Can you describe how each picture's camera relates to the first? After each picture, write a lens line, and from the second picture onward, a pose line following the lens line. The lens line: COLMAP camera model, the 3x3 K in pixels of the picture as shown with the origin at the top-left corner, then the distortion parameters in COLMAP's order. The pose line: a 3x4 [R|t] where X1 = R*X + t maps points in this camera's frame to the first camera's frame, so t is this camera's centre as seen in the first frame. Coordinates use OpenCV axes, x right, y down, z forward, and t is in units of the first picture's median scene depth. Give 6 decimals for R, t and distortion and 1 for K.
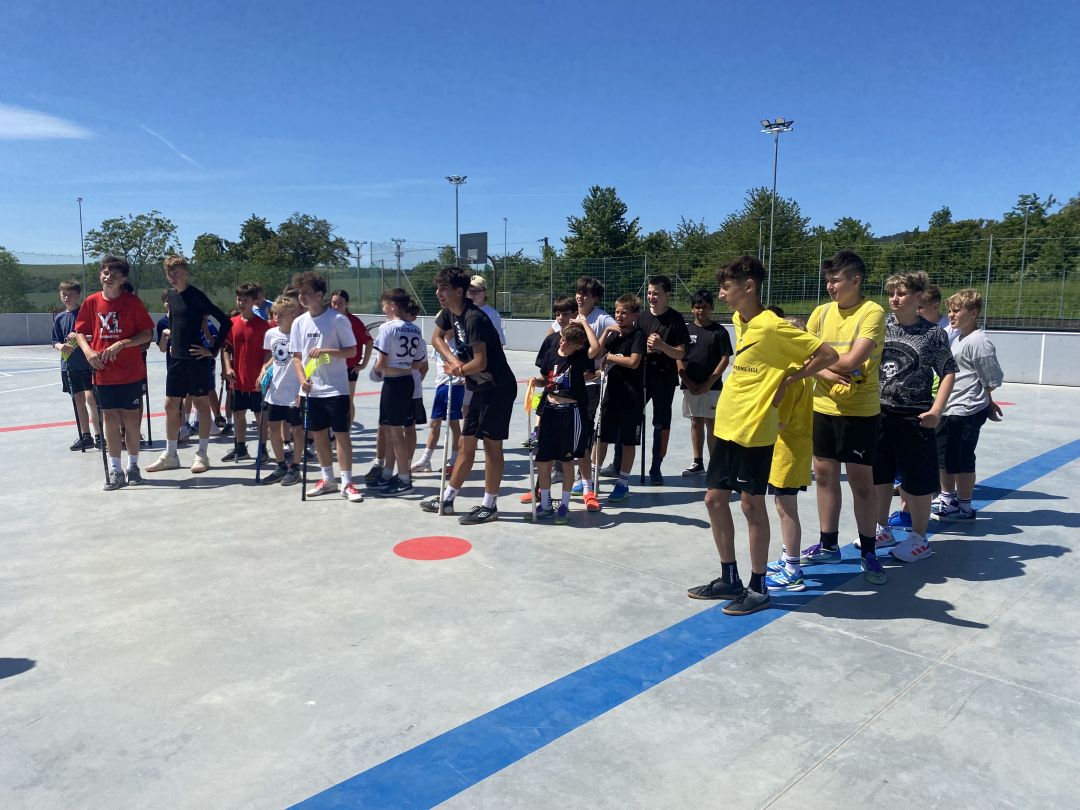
lens RADIAL K [[811.9, 0, 528.9], [0, 811.9, 404.4], [0, 0, 1]] dist [0.052360, -0.081934]
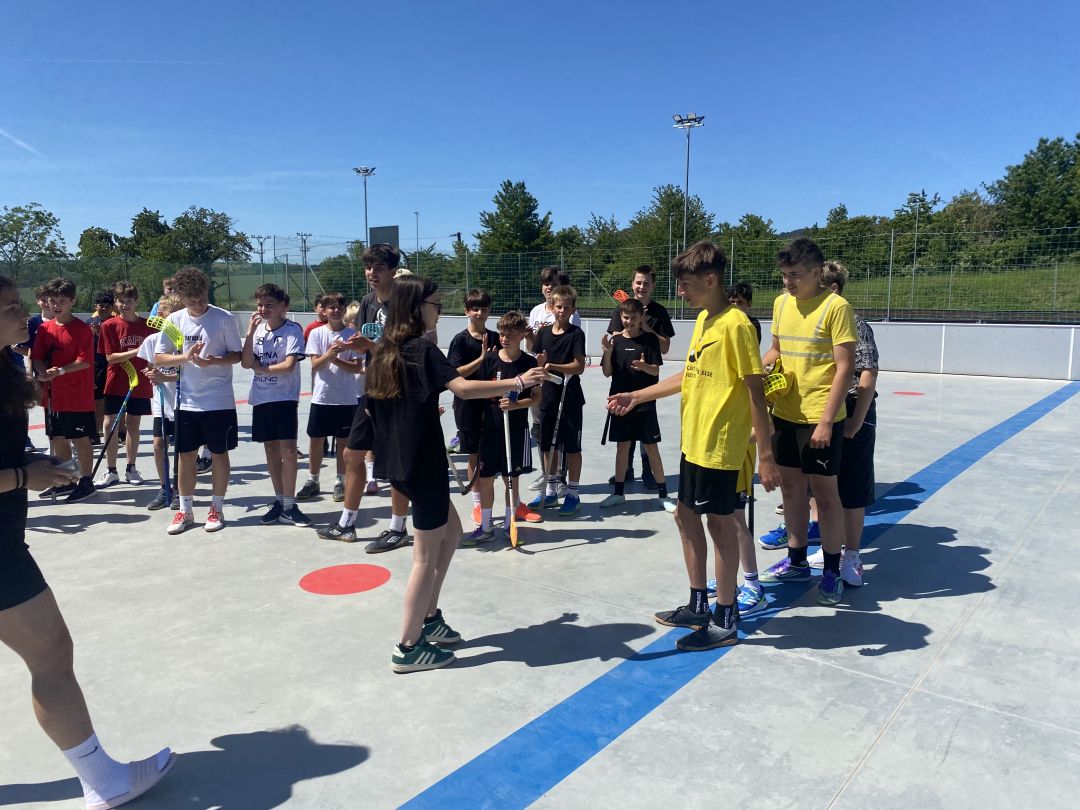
lens RADIAL K [[805.2, 0, 540.0], [0, 805.2, 405.0], [0, 0, 1]] dist [0.047608, -0.069032]
pose [[0.992733, -0.023350, 0.118048, -0.010866], [0.022573, 0.999714, 0.007914, -0.015546], [-0.118199, -0.005191, 0.992976, 0.129782]]
